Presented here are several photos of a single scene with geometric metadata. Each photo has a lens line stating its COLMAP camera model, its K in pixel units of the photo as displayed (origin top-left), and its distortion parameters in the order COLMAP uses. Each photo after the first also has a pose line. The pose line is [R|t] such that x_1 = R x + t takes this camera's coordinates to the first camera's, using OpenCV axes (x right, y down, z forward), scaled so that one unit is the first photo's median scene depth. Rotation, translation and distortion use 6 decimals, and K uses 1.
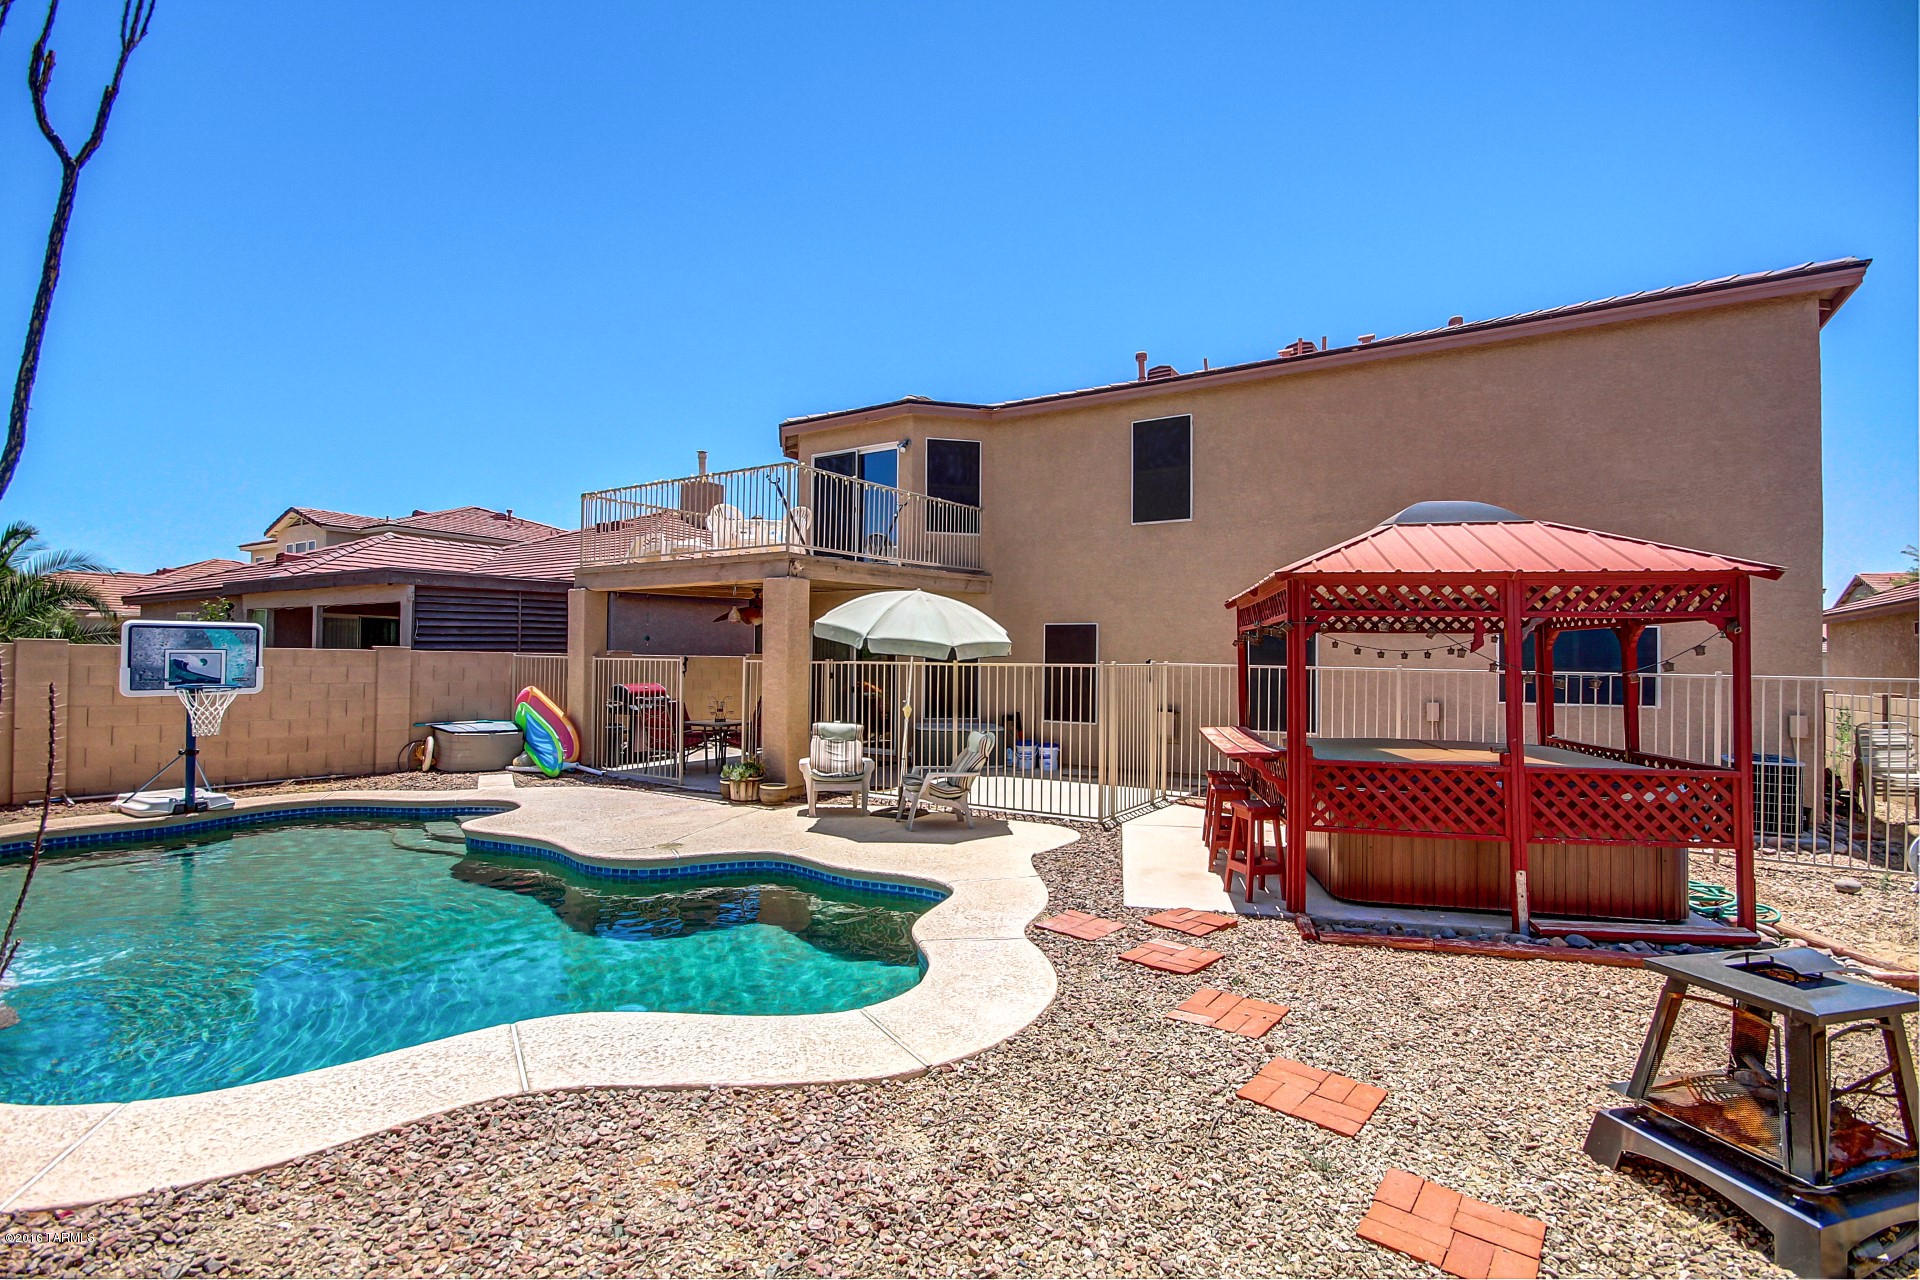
lens RADIAL K [[893.3, 0, 957.6], [0, 893.3, 644.9], [0, 0, 1]] dist [-0.000352, -0.002556]
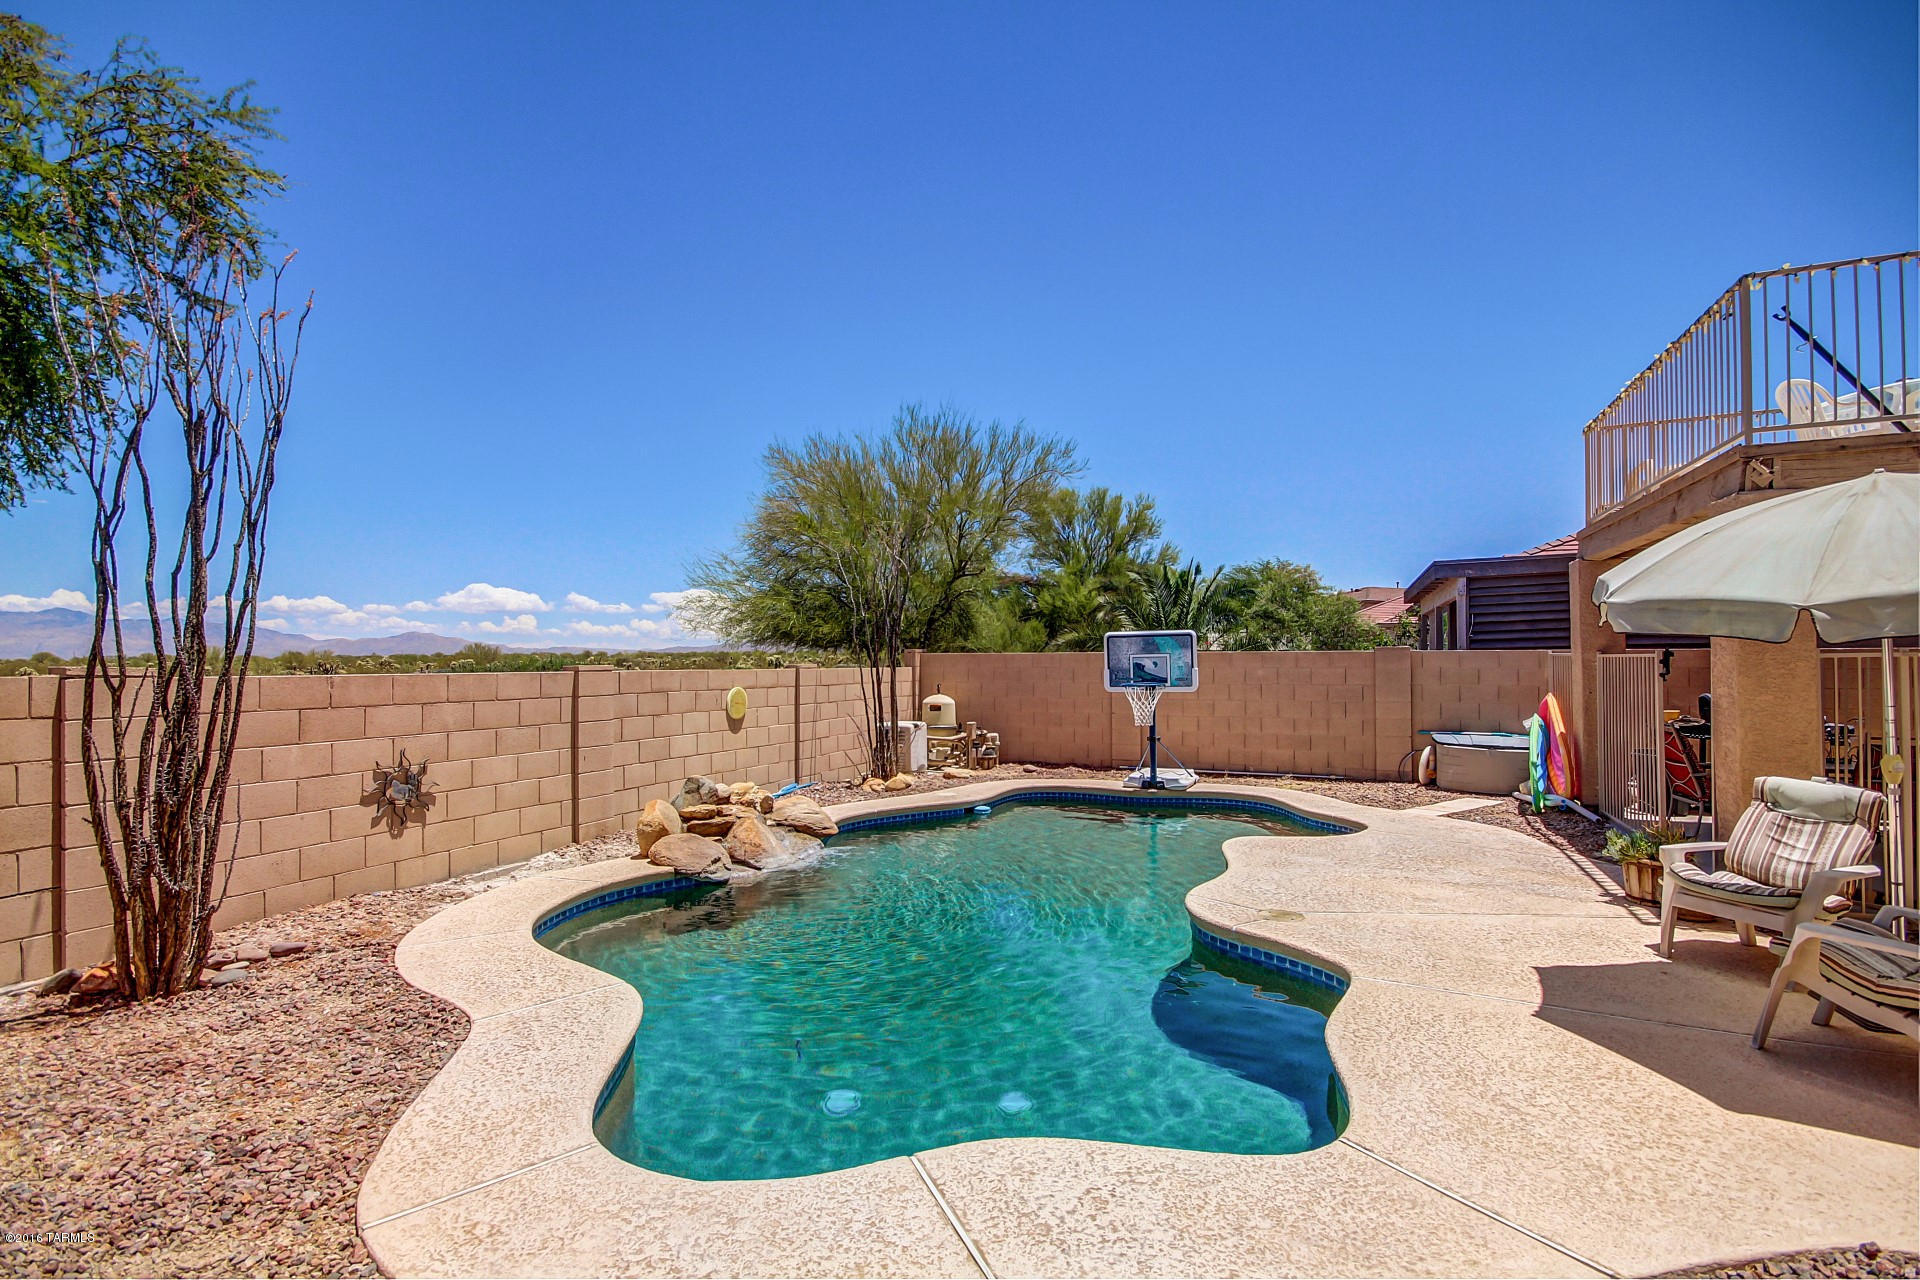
lens RADIAL K [[893.3, 0, 956.3], [0, 893.3, 650.5], [0, 0, 1]] dist [-0.000352, -0.002556]
pose [[0.164479, -0.023612, -0.986098, 0.261043], [0.024448, 0.999504, -0.019855, 0.015678], [0.986078, -0.020842, 0.164975, 0.474172]]
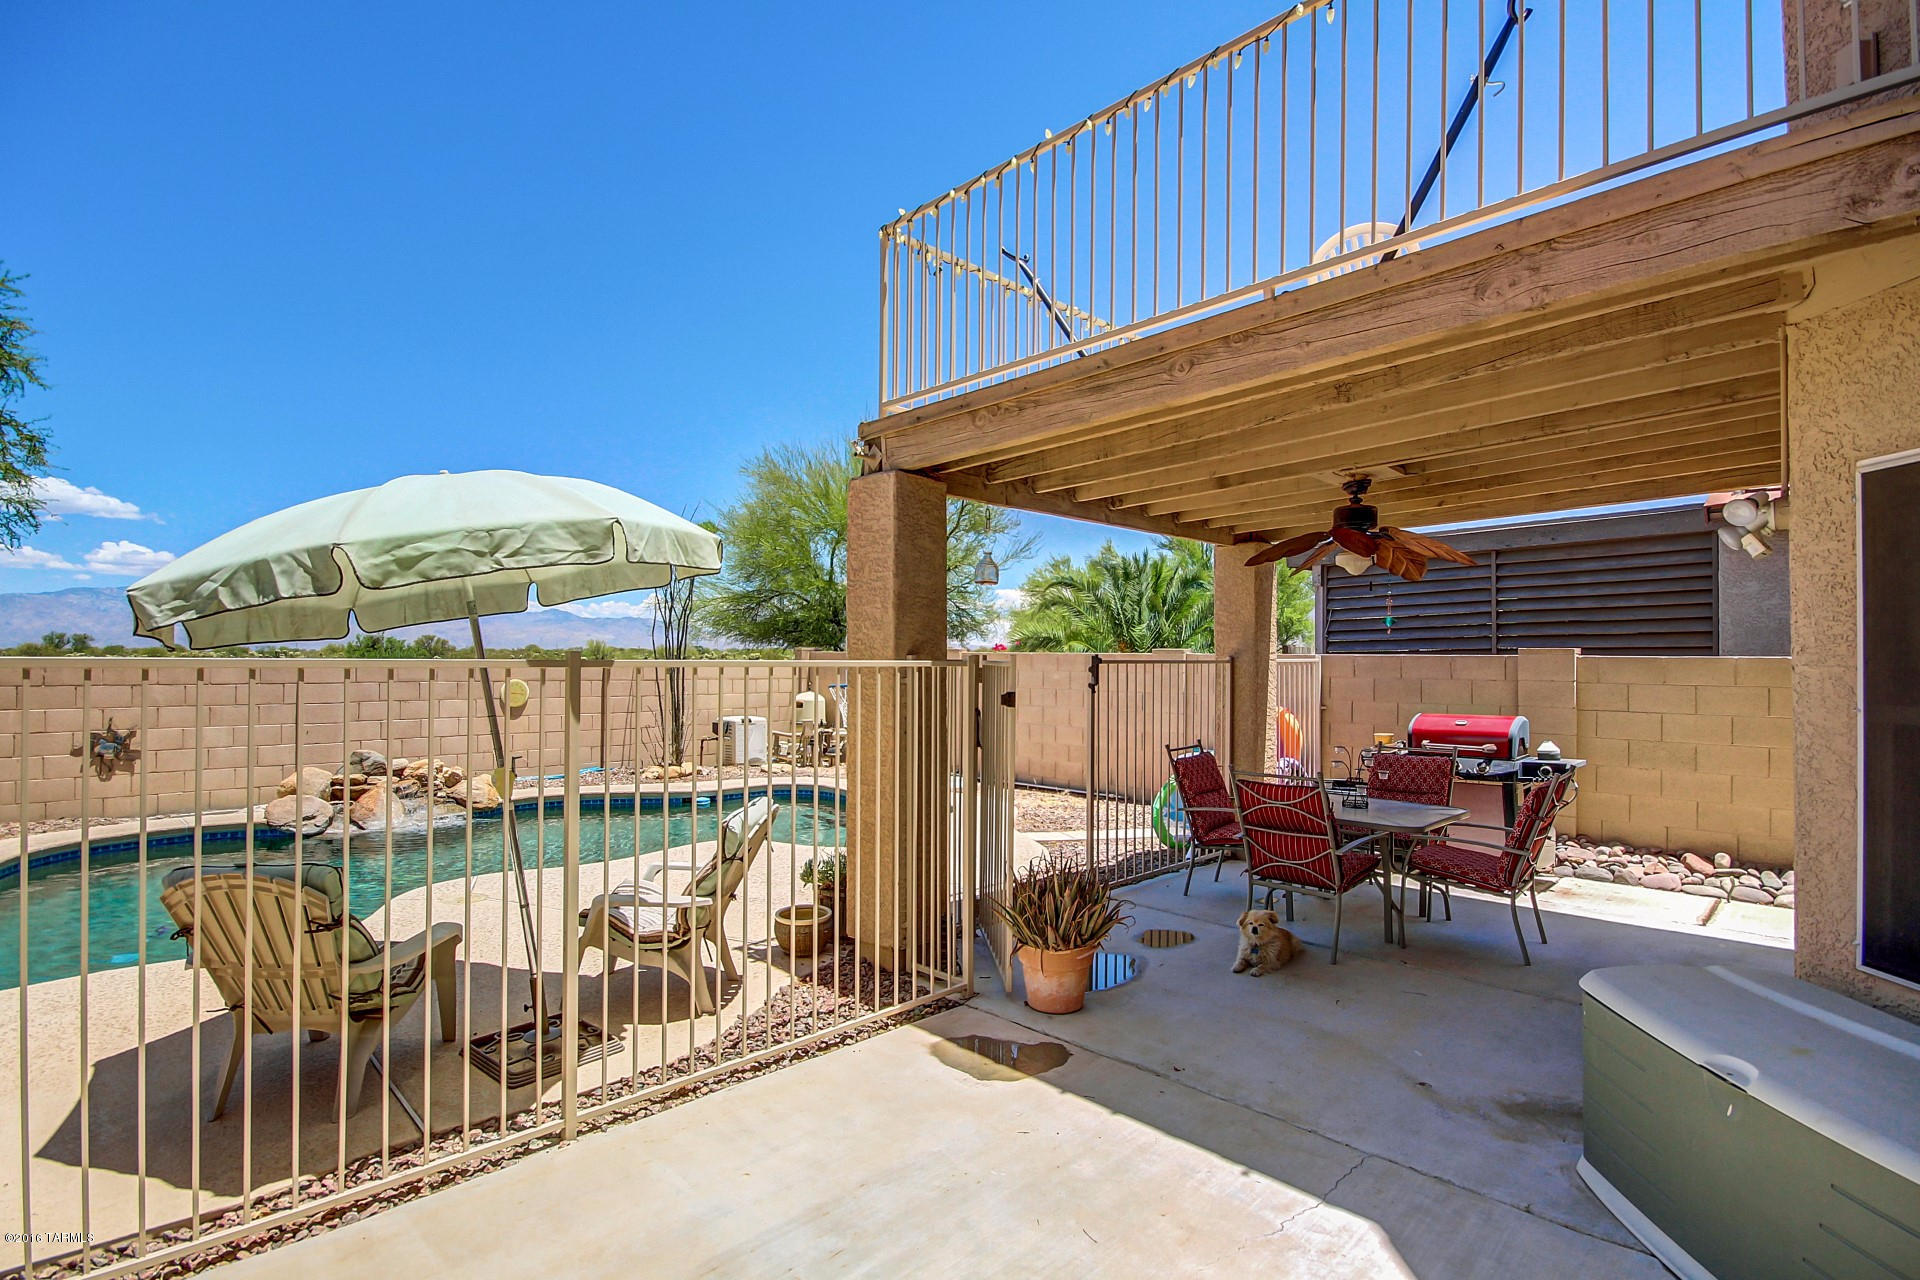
lens RADIAL K [[893.3, 0, 959.2], [0, 893.3, 650.3], [0, 0, 1]] dist [-0.000352, -0.002556]
pose [[-0.224181, -0.022783, -0.974281, 0.239586], [0.008291, 0.999646, -0.025284, 0.026346], [0.974512, -0.013746, -0.223912, 1.198846]]
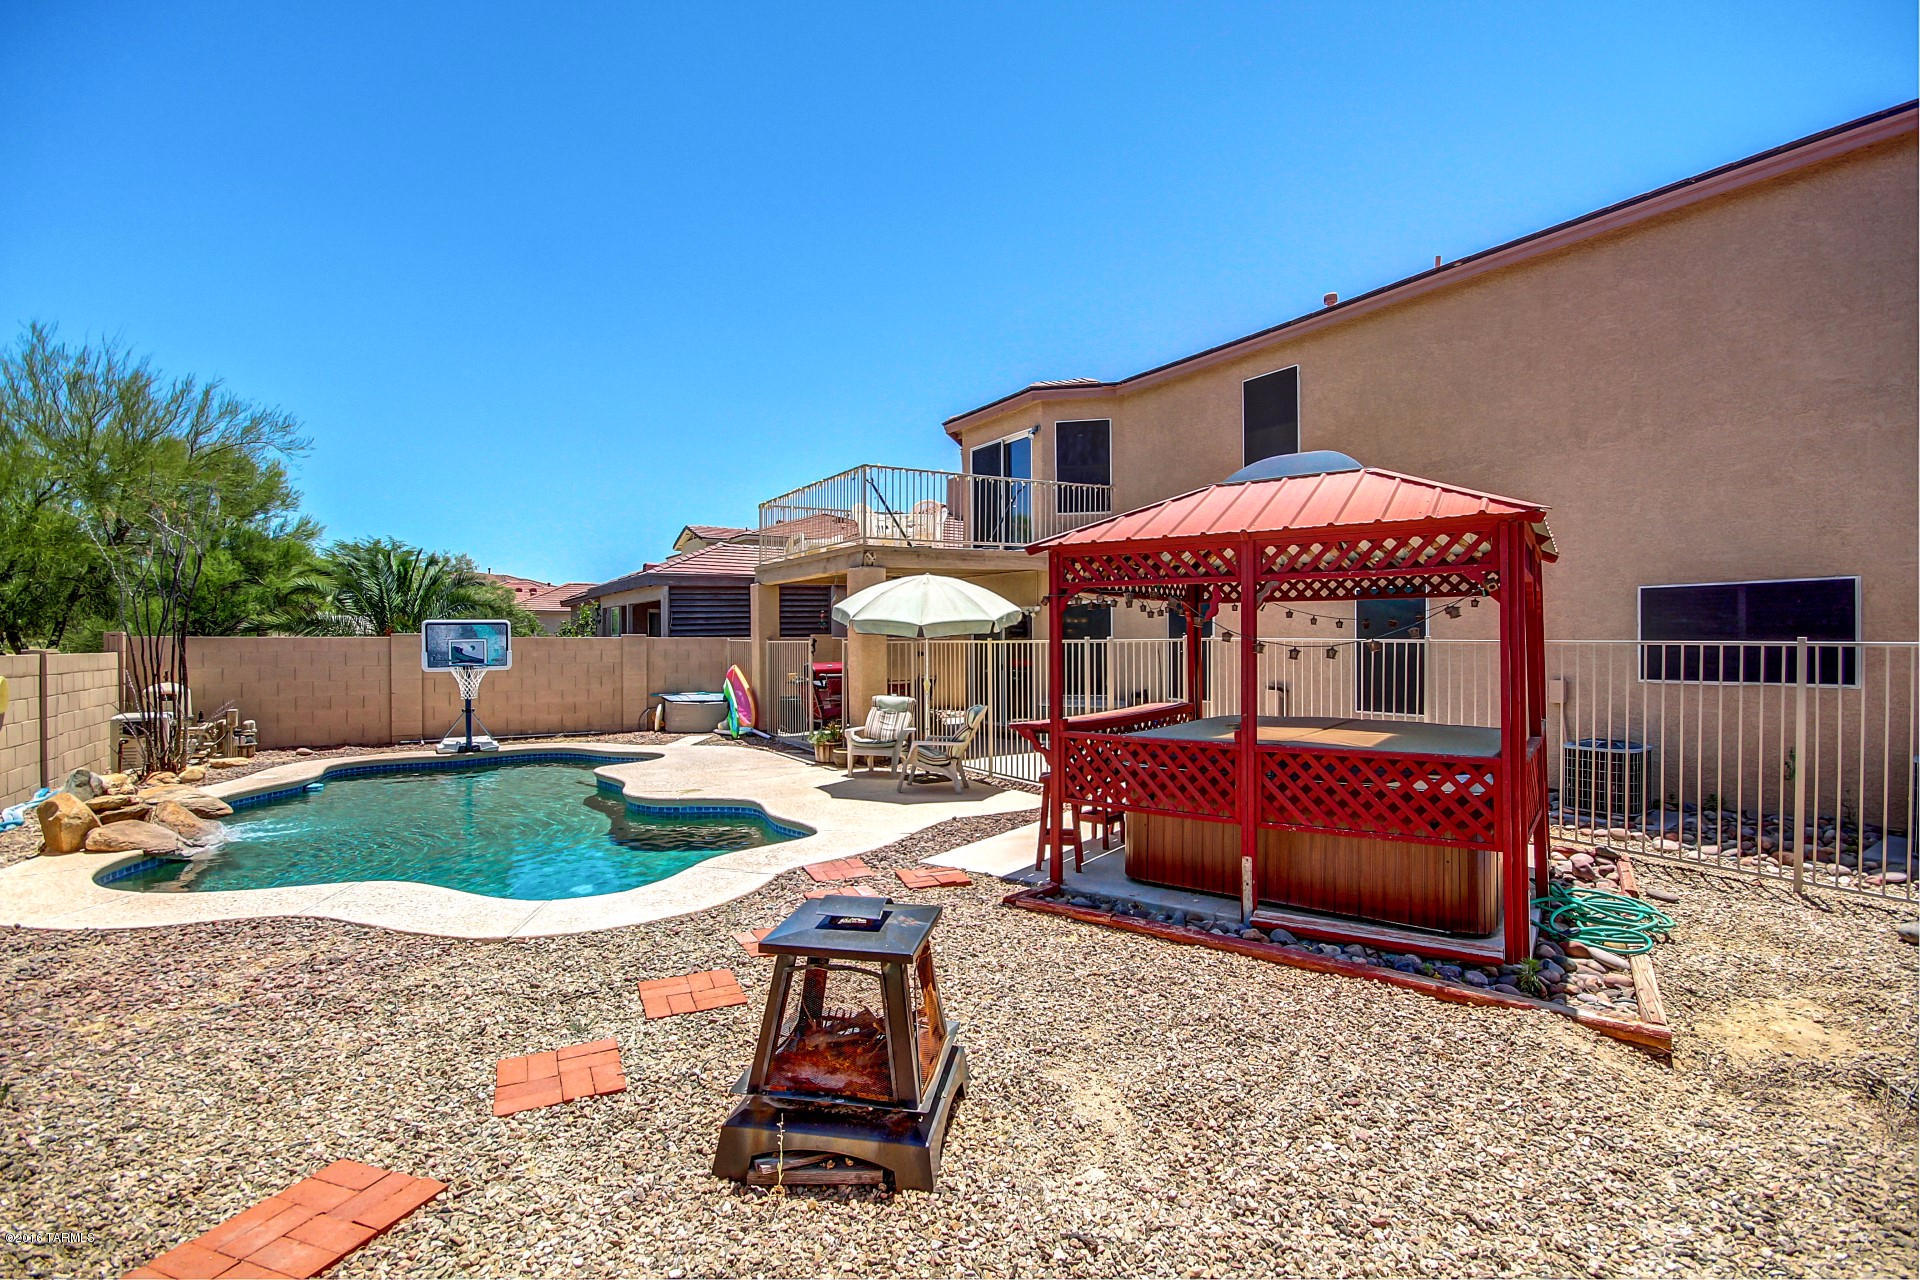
lens RADIAL K [[893.3, 0, 955.8], [0, 893.3, 648.4], [0, 0, 1]] dist [-0.000352, -0.002556]
pose [[0.906418, -0.011035, -0.422237, 0.410613], [0.021833, 0.999546, 0.020746, 0.006197], [0.421817, -0.028024, 0.906248, 0.022574]]
